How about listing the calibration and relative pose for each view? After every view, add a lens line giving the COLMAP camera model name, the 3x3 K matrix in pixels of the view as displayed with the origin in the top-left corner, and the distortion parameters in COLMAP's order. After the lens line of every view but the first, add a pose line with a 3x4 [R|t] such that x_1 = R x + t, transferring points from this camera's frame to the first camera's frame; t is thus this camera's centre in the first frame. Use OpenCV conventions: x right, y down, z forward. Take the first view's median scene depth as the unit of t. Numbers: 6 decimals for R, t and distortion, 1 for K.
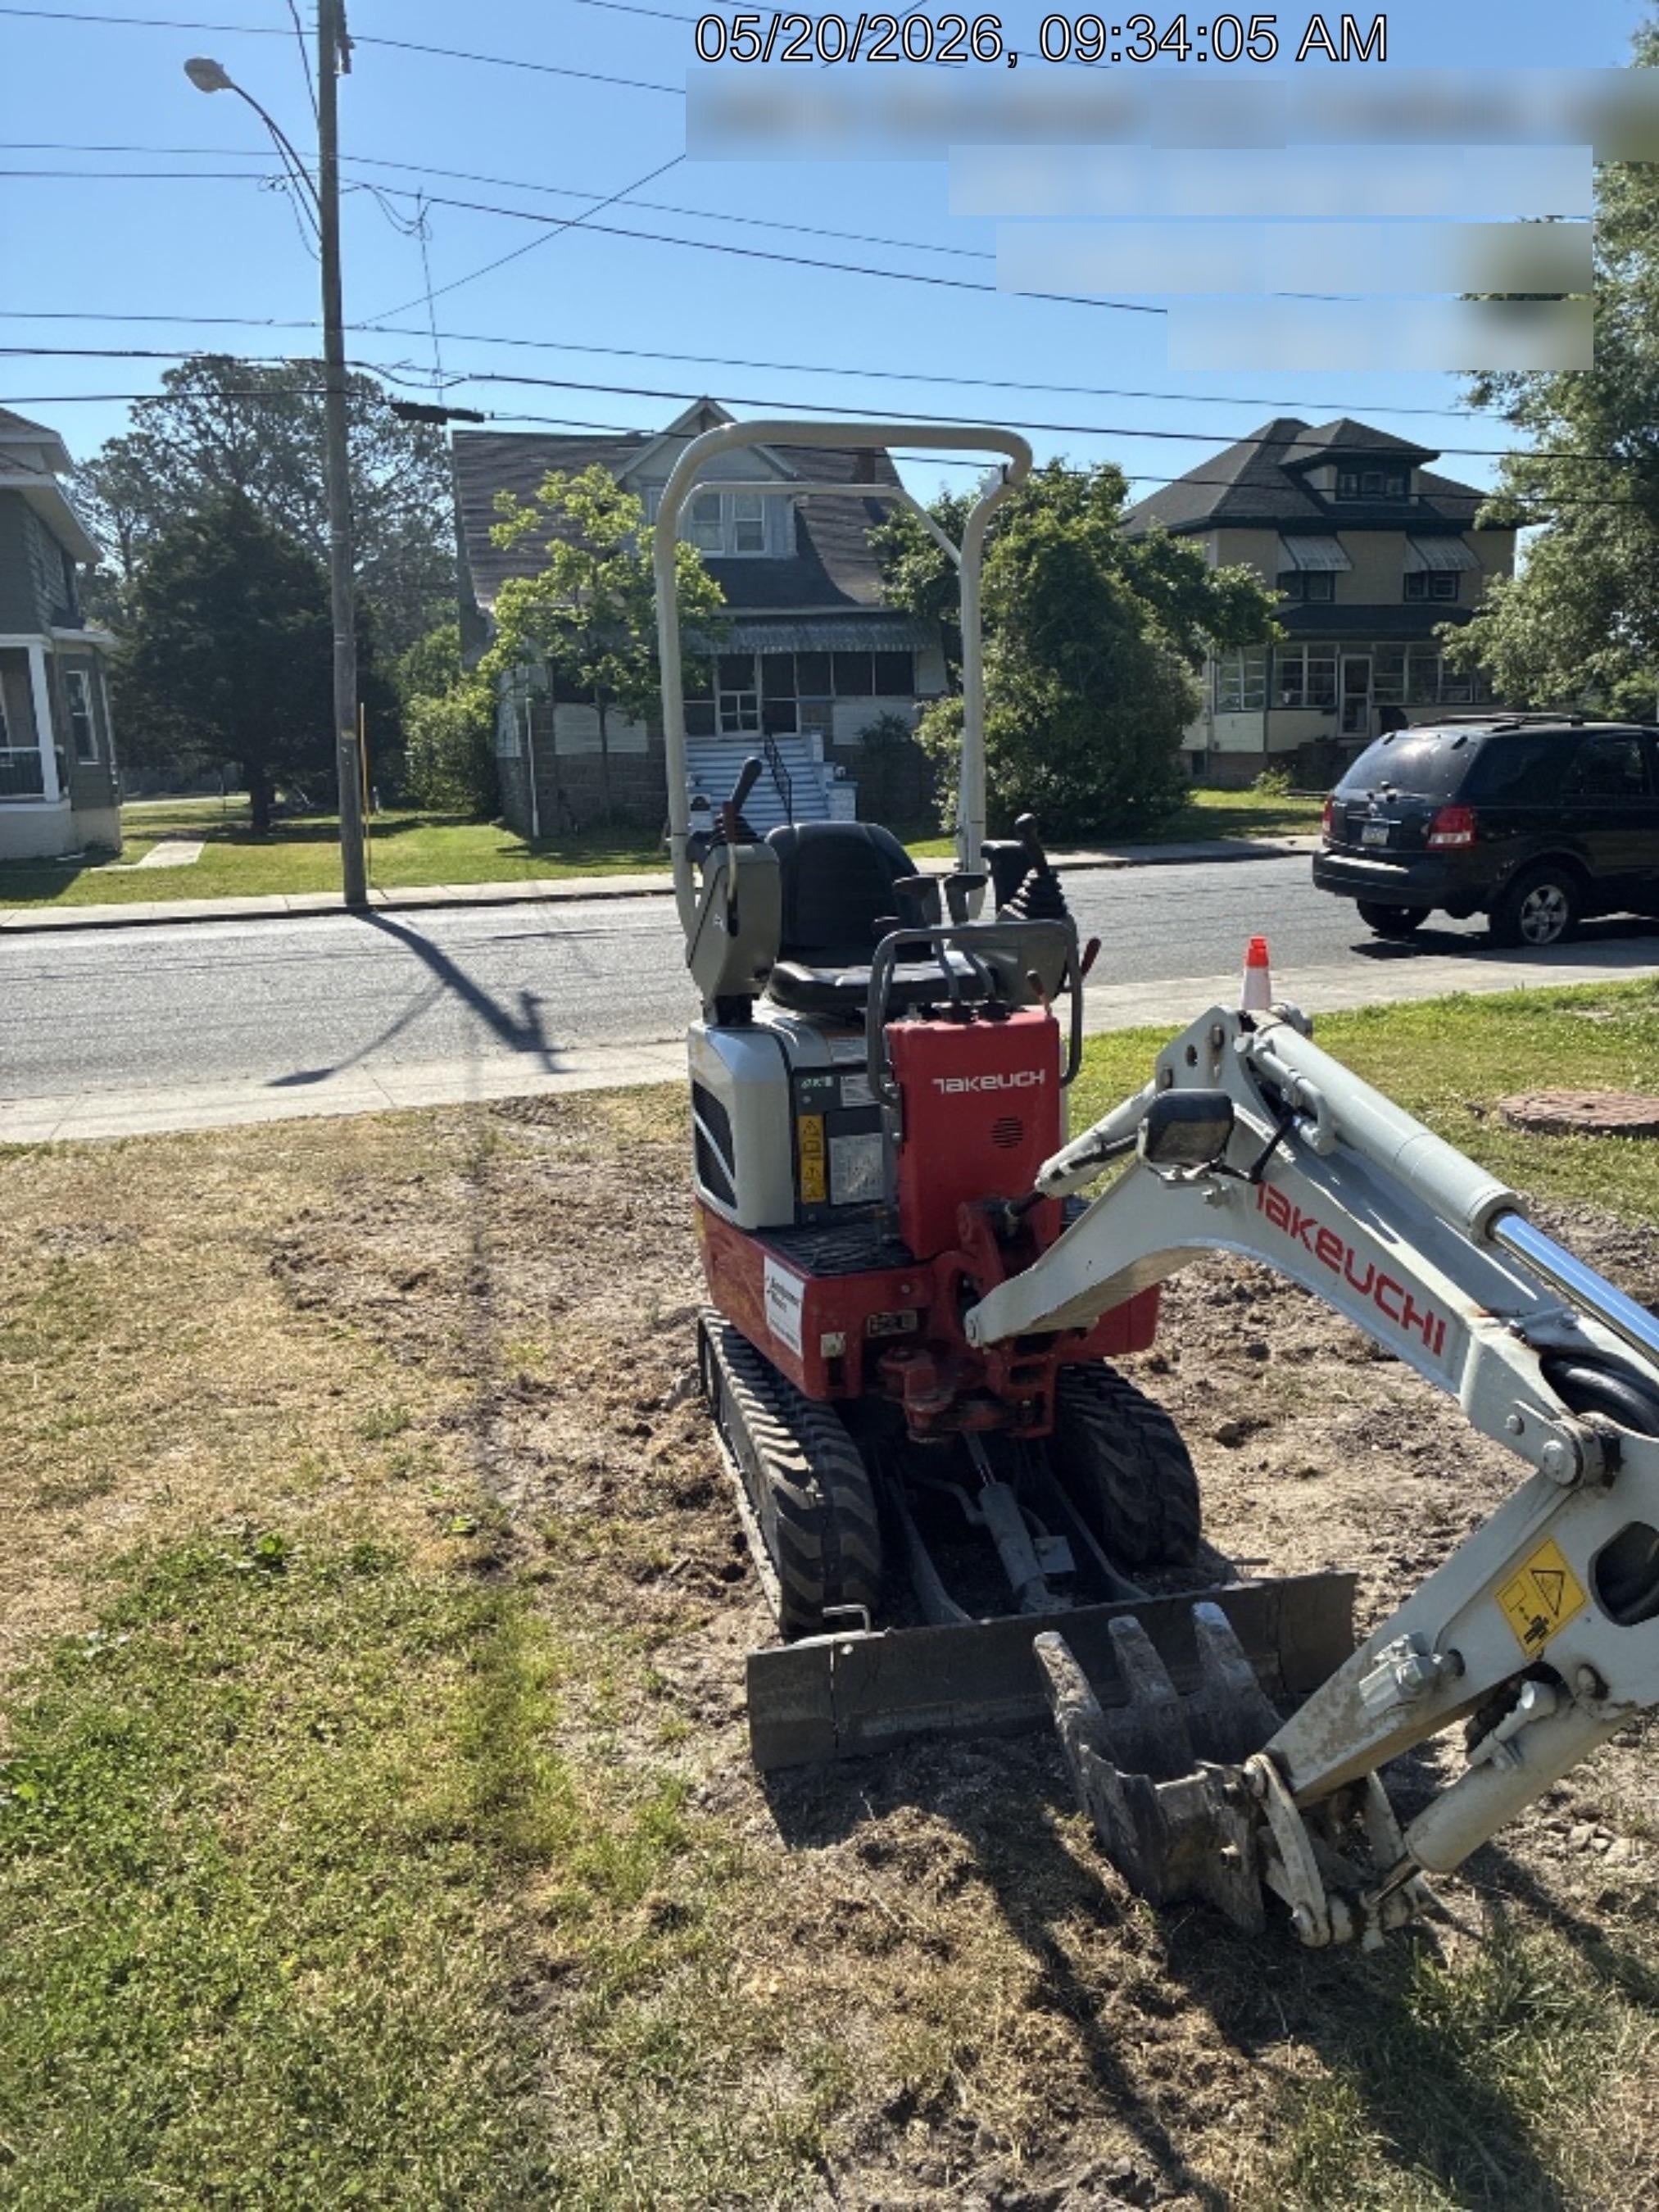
lens RADIAL K [[1647.4, 0, 844.9], [0, 1647.4, 1104.5], [0, 0, 1]] dist [0.004007, -0.001506]
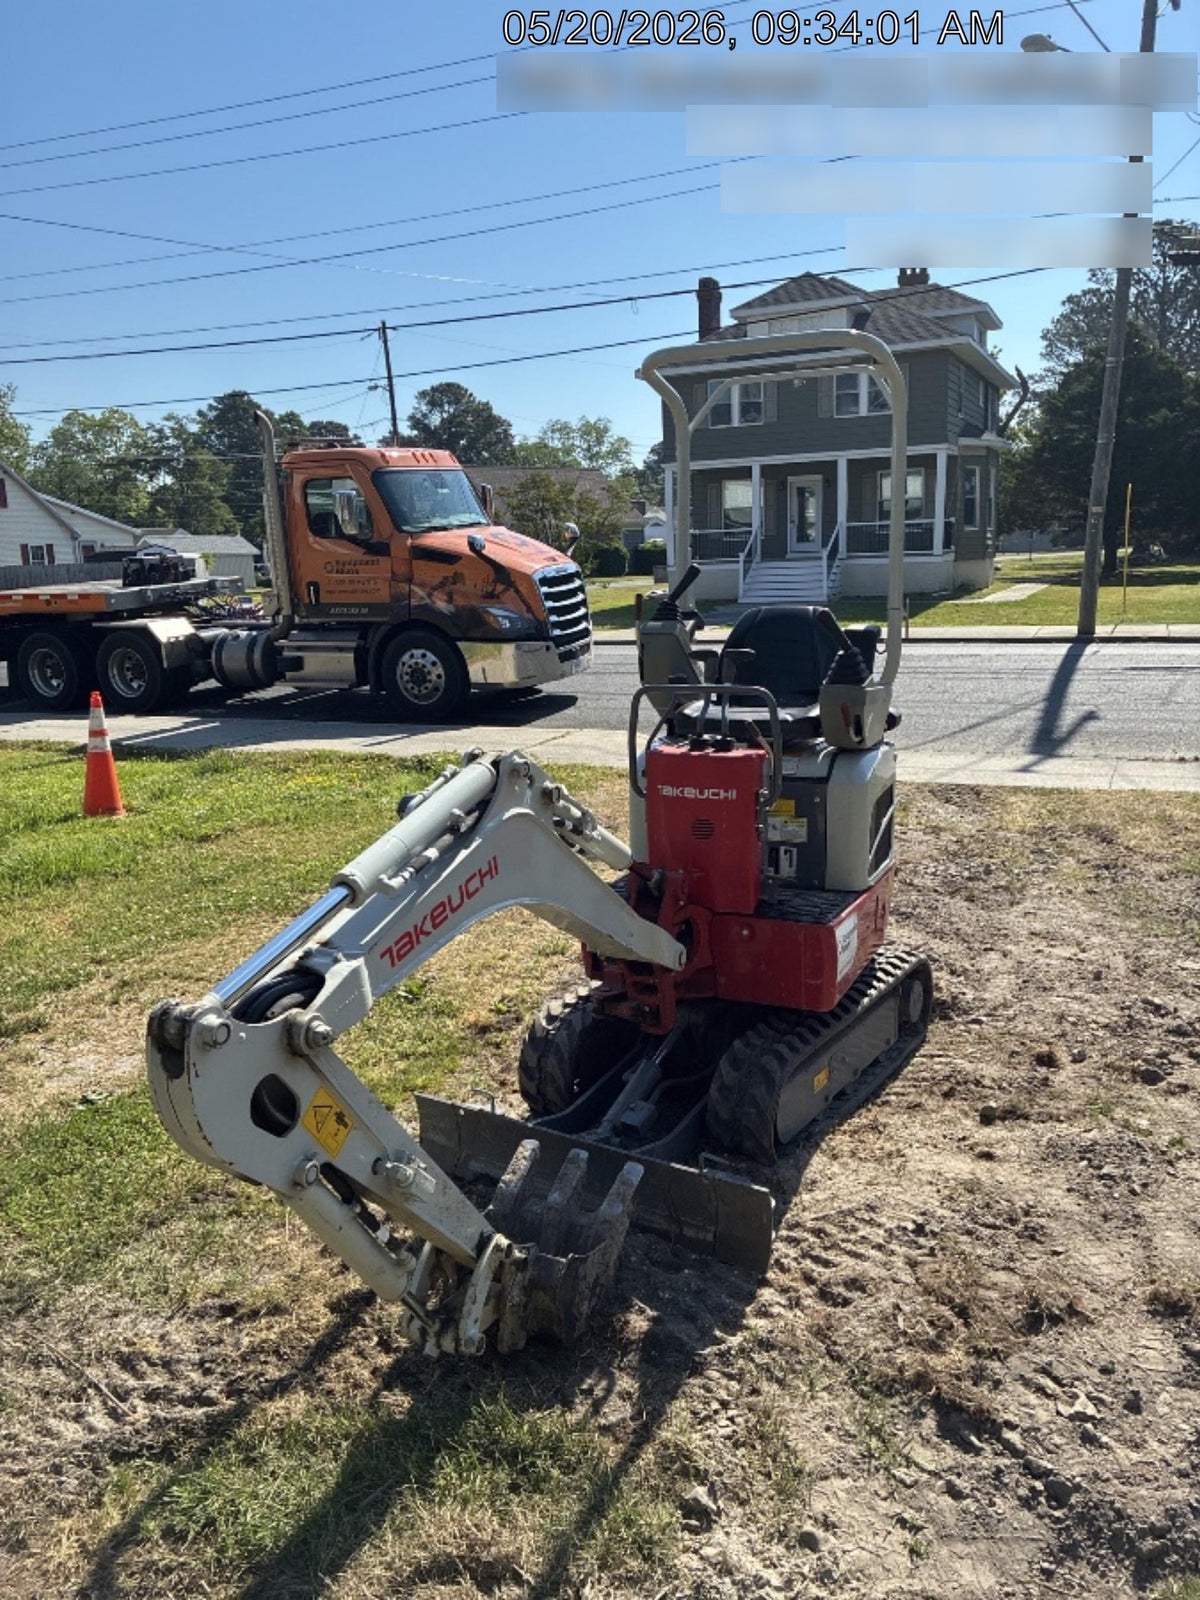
lens RADIAL K [[1191.6, 0, 611.1], [0, 1191.6, 798.9], [0, 0, 1]] dist [0.004007, -0.001506]
pose [[0.725488, 0.151534, -0.671346, 0.593215], [-0.137610, 0.987701, 0.074233, -0.060885], [0.674338, 0.038529, 0.737417, 0.140783]]
